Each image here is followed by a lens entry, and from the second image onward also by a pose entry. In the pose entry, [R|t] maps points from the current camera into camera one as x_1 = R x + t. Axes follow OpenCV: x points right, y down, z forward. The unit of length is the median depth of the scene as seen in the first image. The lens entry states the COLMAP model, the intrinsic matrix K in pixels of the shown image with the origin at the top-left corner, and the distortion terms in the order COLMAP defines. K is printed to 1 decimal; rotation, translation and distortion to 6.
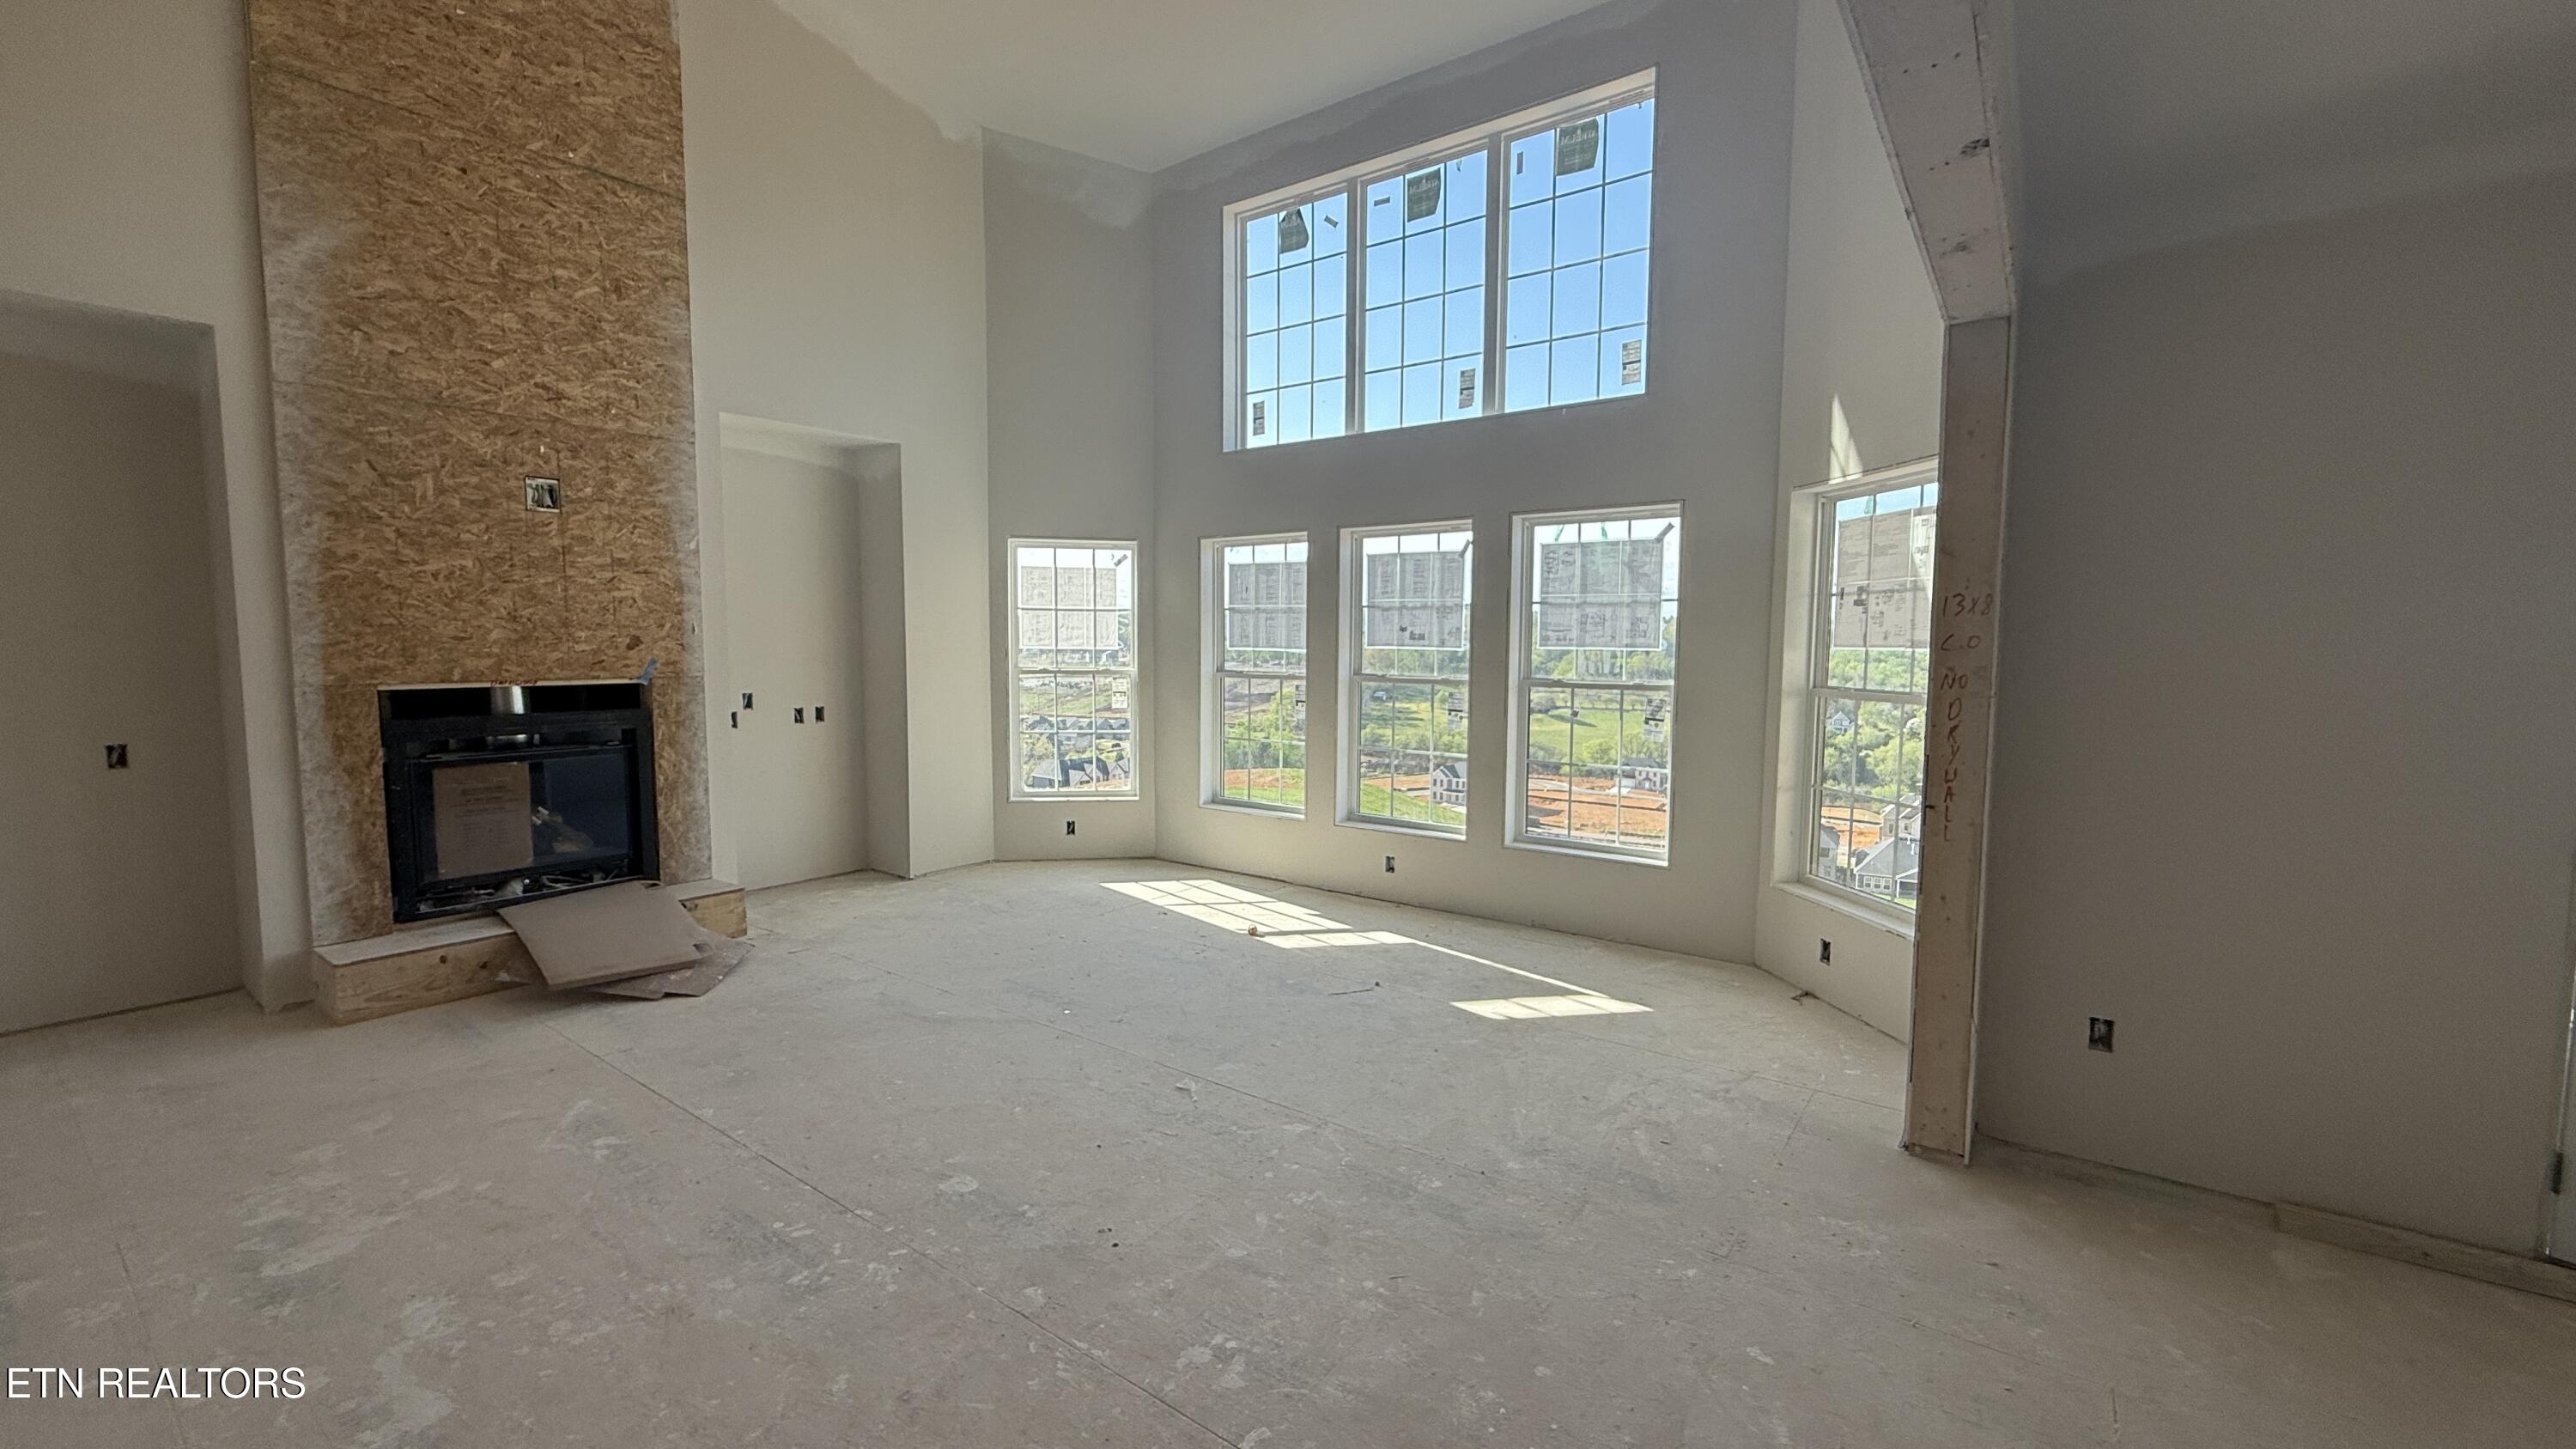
lens RADIAL K [[1027.2, 0, 1289.4], [0, 1027.2, 722.8], [0, 0, 1]] dist [-0.001159, -0.000091]
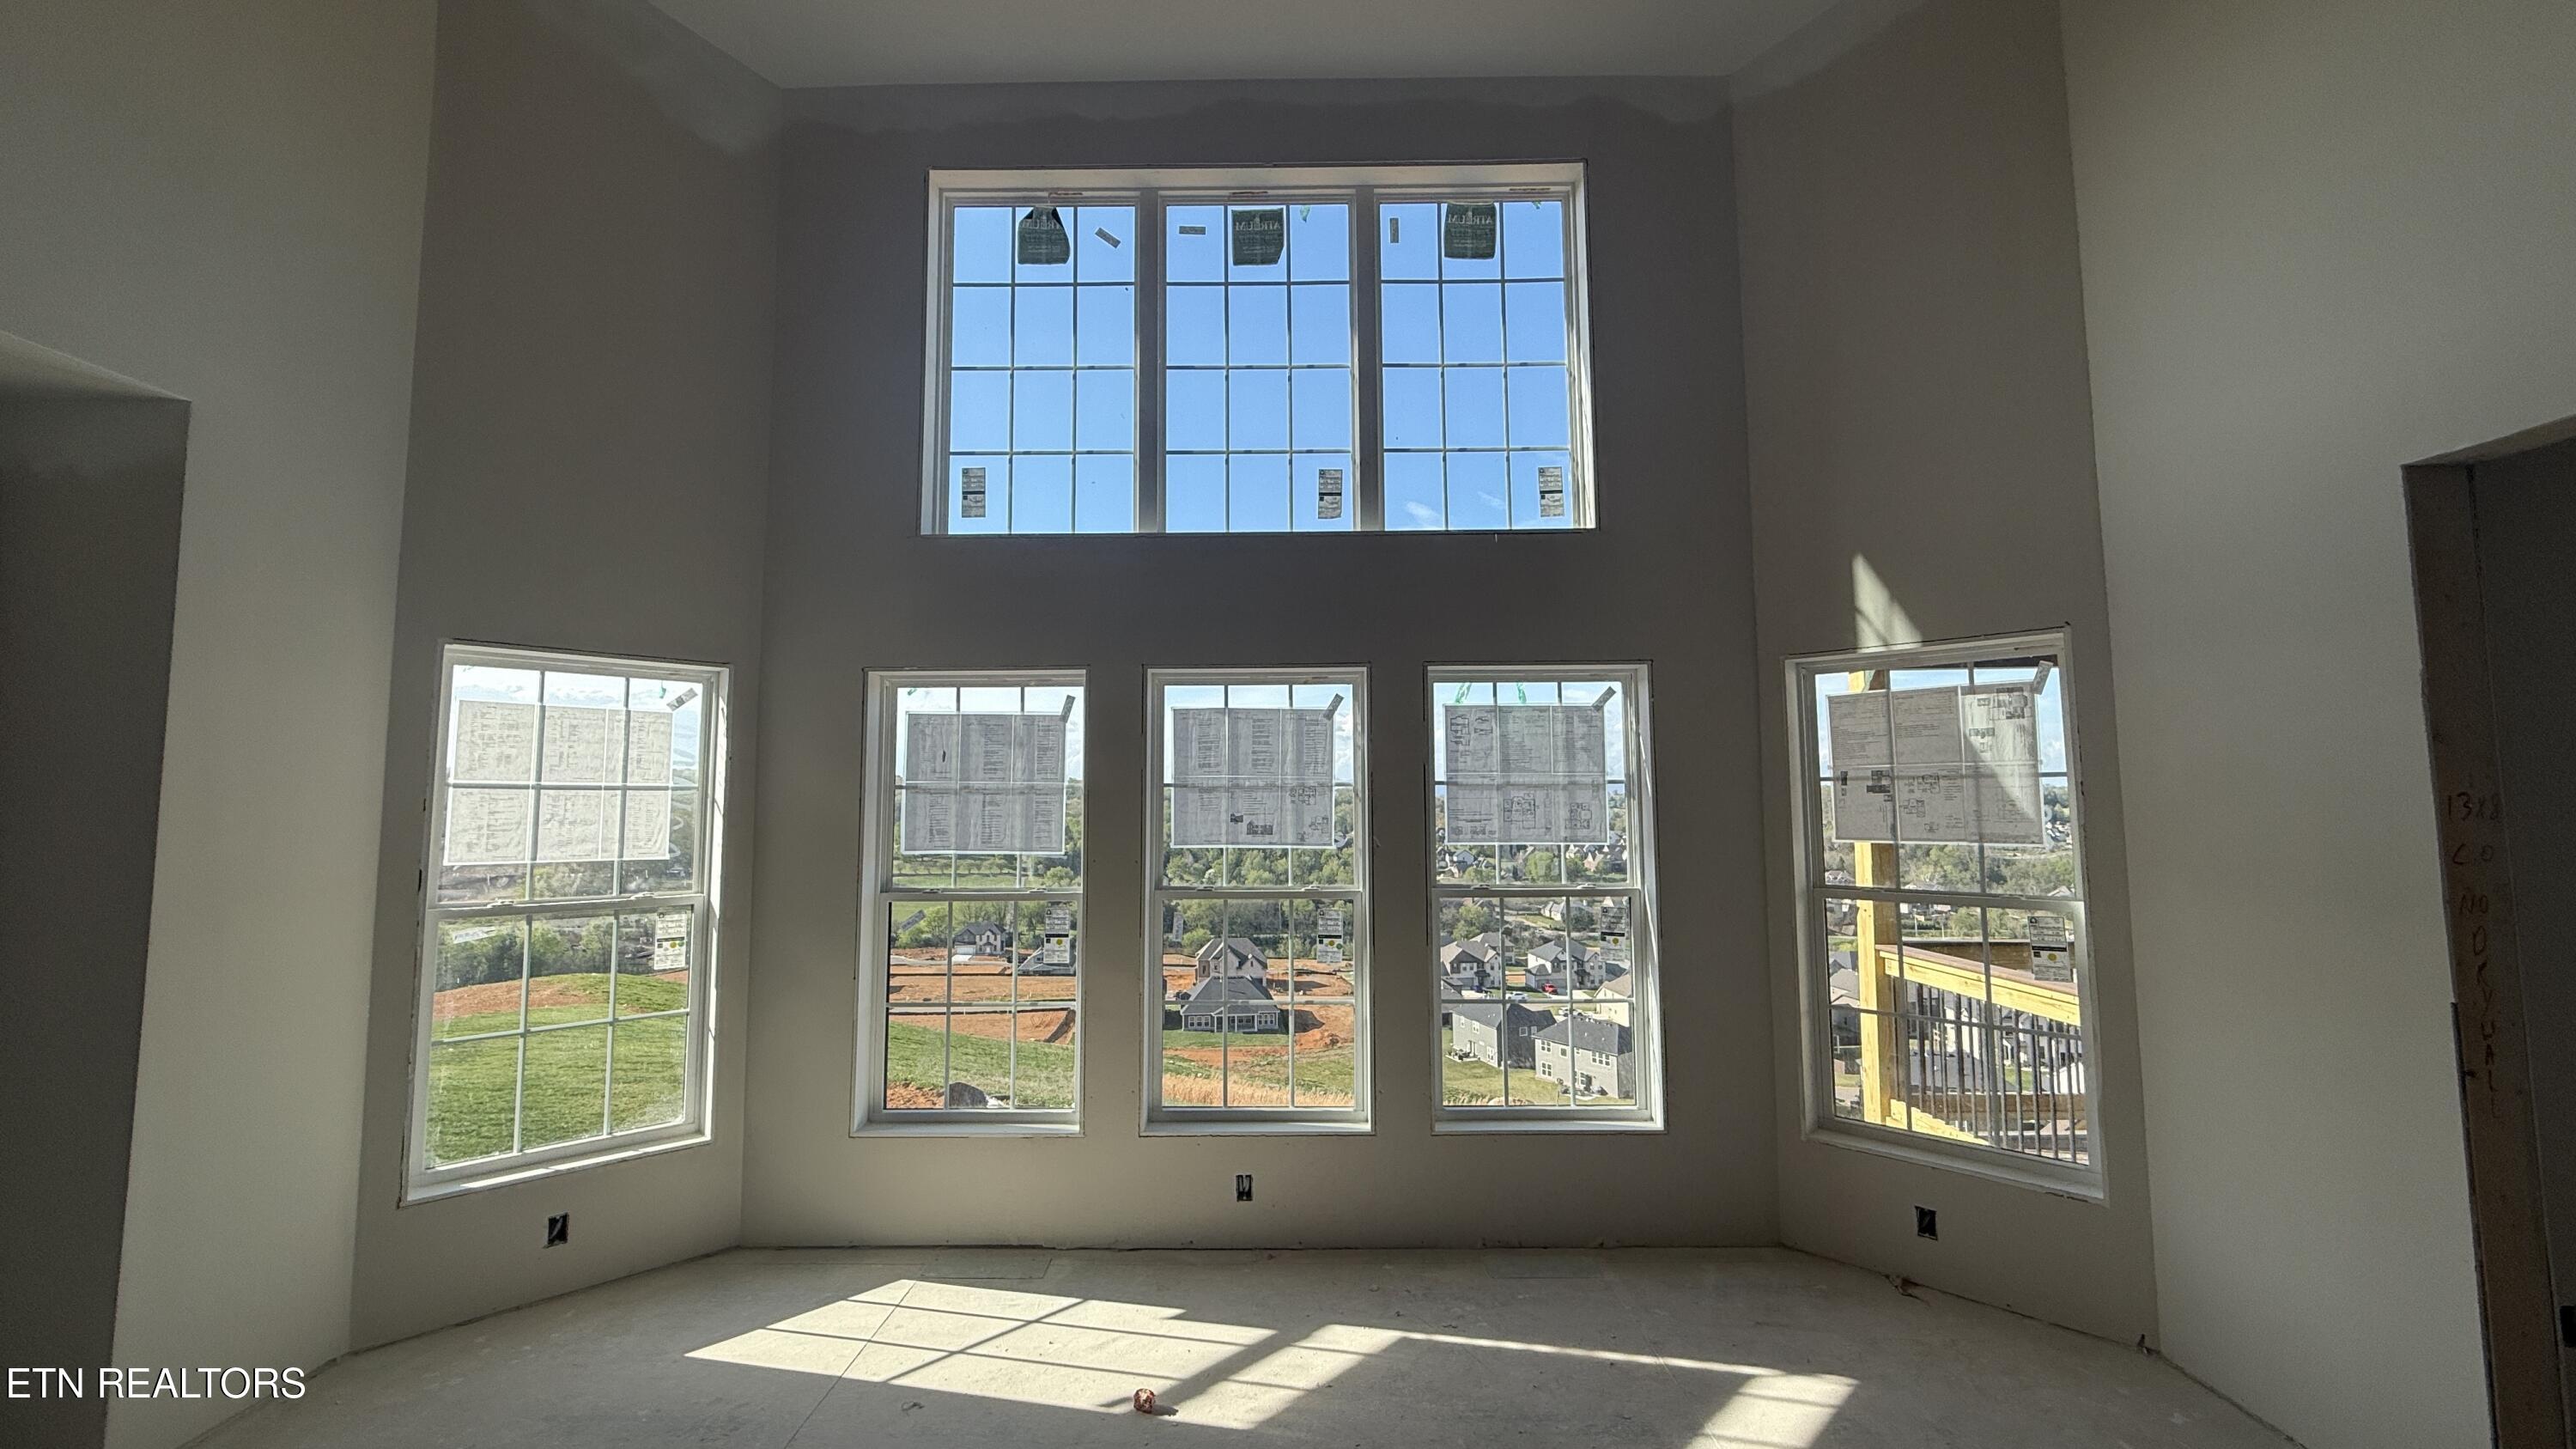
lens RADIAL K [[1027.2, 0, 1299.4], [0, 1027.2, 720.6], [0, 0, 1]] dist [-0.001159, -0.000091]
pose [[0.808192, 0.038150, 0.587682, -0.259367], [0.056835, 0.988189, -0.142310, -0.056610], [-0.586170, 0.148415, 0.796478, 0.423804]]
